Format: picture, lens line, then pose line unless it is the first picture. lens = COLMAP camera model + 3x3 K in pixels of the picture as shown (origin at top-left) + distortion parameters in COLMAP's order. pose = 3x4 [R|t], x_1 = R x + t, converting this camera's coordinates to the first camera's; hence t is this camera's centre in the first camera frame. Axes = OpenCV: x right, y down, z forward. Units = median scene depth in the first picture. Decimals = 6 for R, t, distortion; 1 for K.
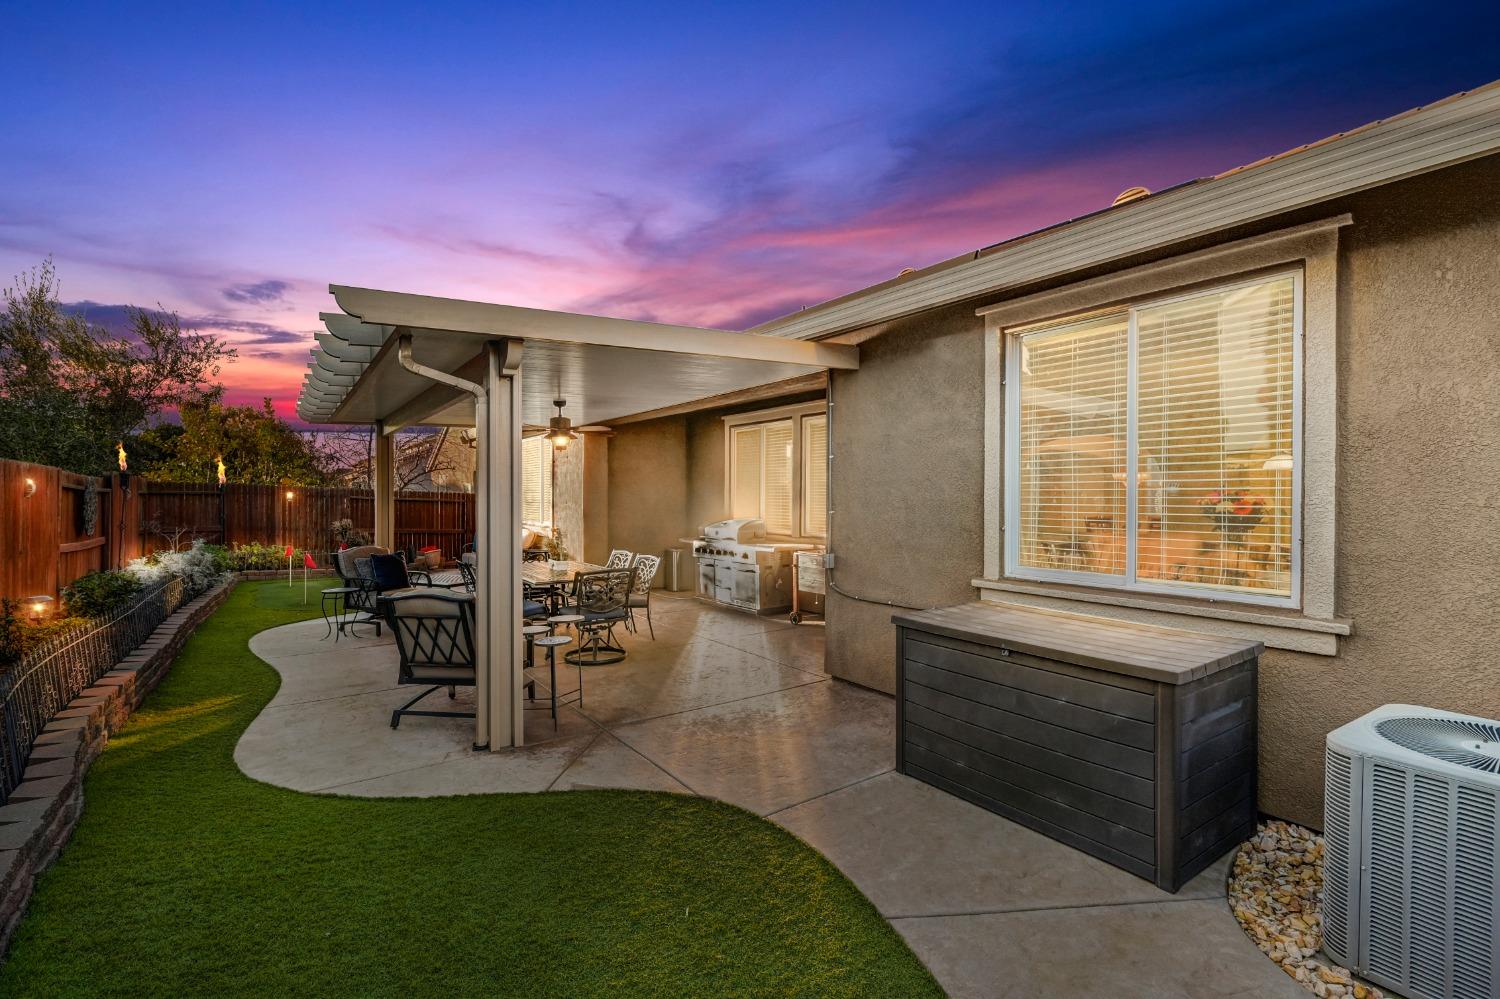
lens RADIAL K [[702.1, 0, 758.9], [0, 702.1, 498.9], [0, 0, 1]] dist [0.001973, 0.000148]
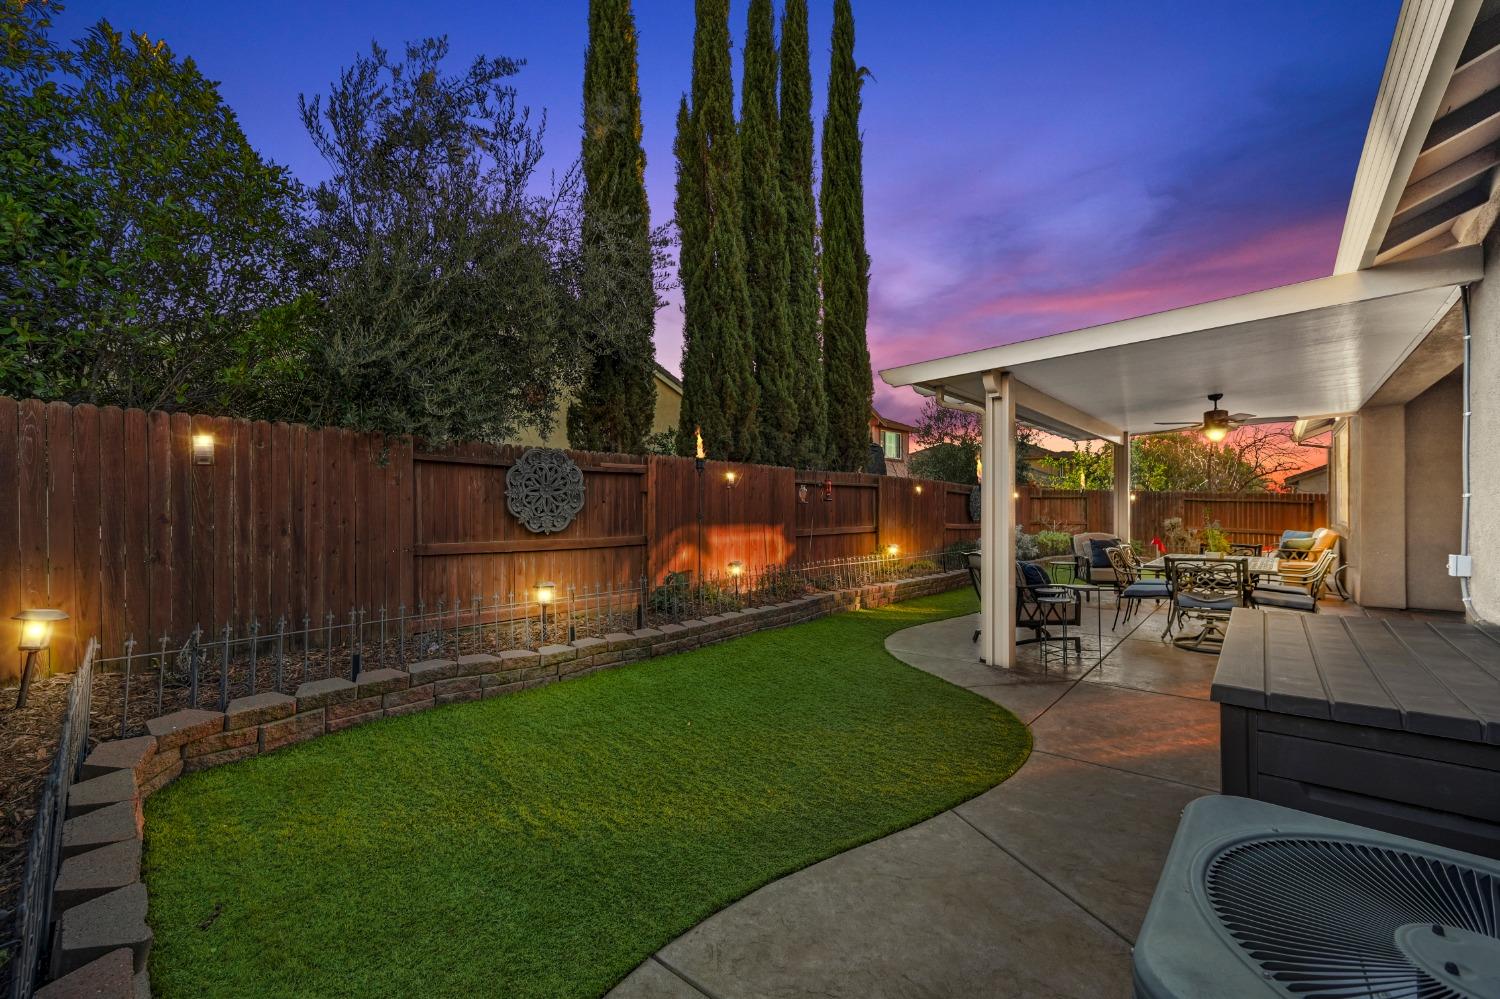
lens RADIAL K [[597.4, 0, 750.4], [0, 597.4, 505.1], [0, 0, 1]] dist [-0.001779, -0.000208]
pose [[0.232460, -0.003068, -0.972601, 0.448831], [-0.001913, 0.999992, -0.003612, 0.027308], [0.972604, 0.002700, 0.232452, 0.166130]]
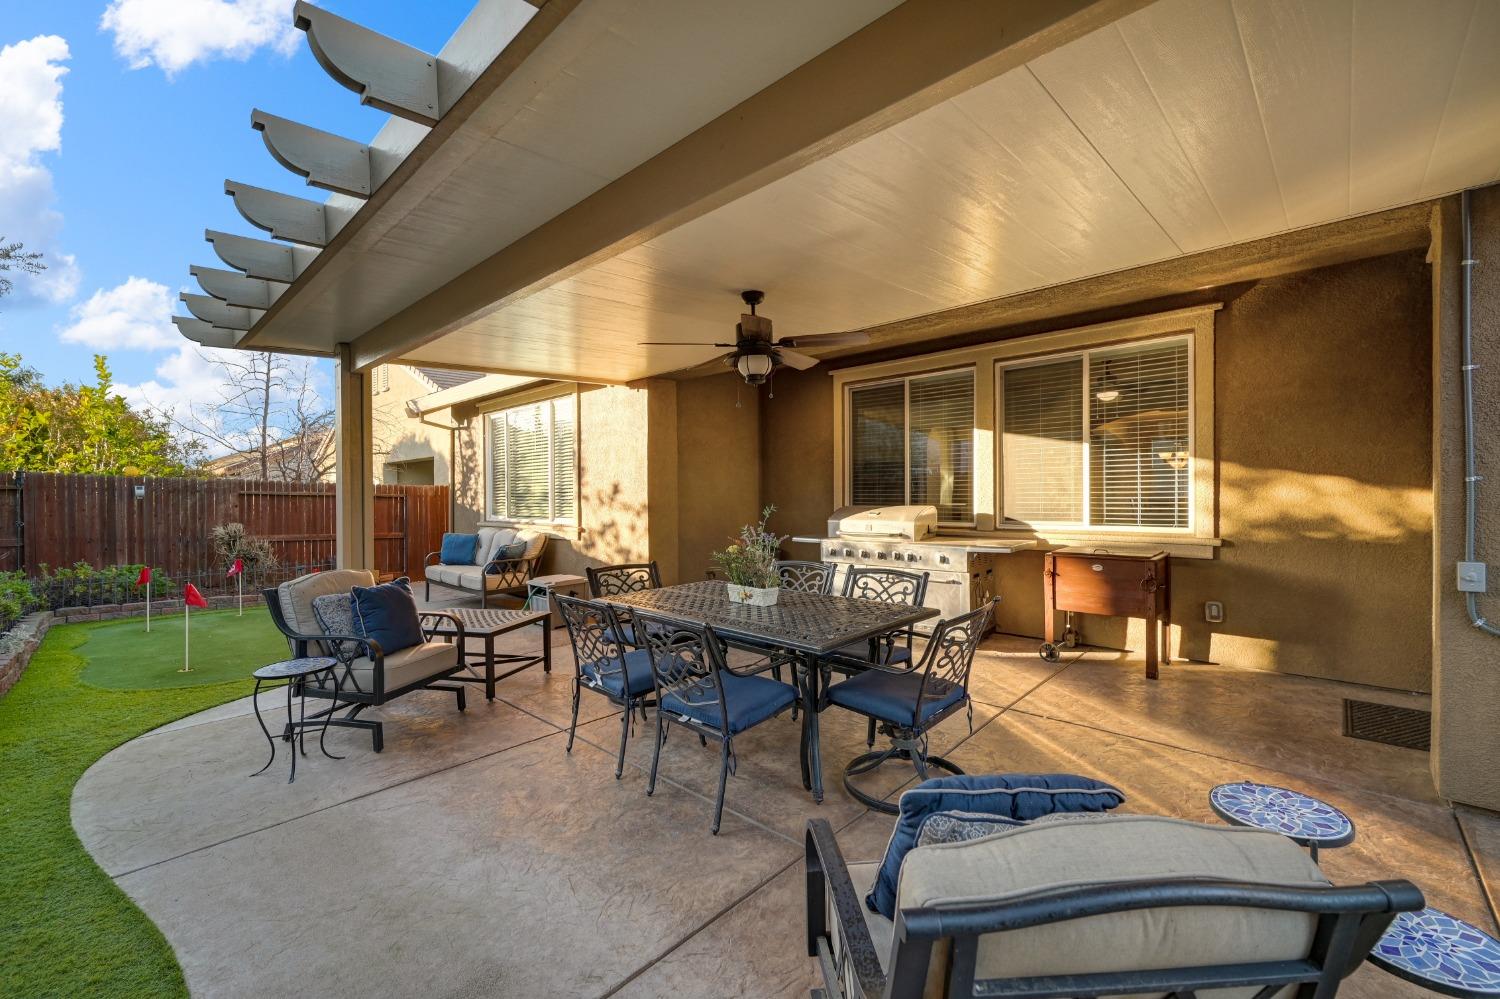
lens RADIAL K [[630.5, 0, 758.5], [0, 630.5, 492.3], [0, 0, 1]] dist [-0.001960, -0.000195]
pose [[0.979196, -0.015730, 0.202307, -0.425316], [0.016795, 0.999853, -0.003547, 0.019317], [-0.202221, 0.006871, 0.979316, 0.587091]]
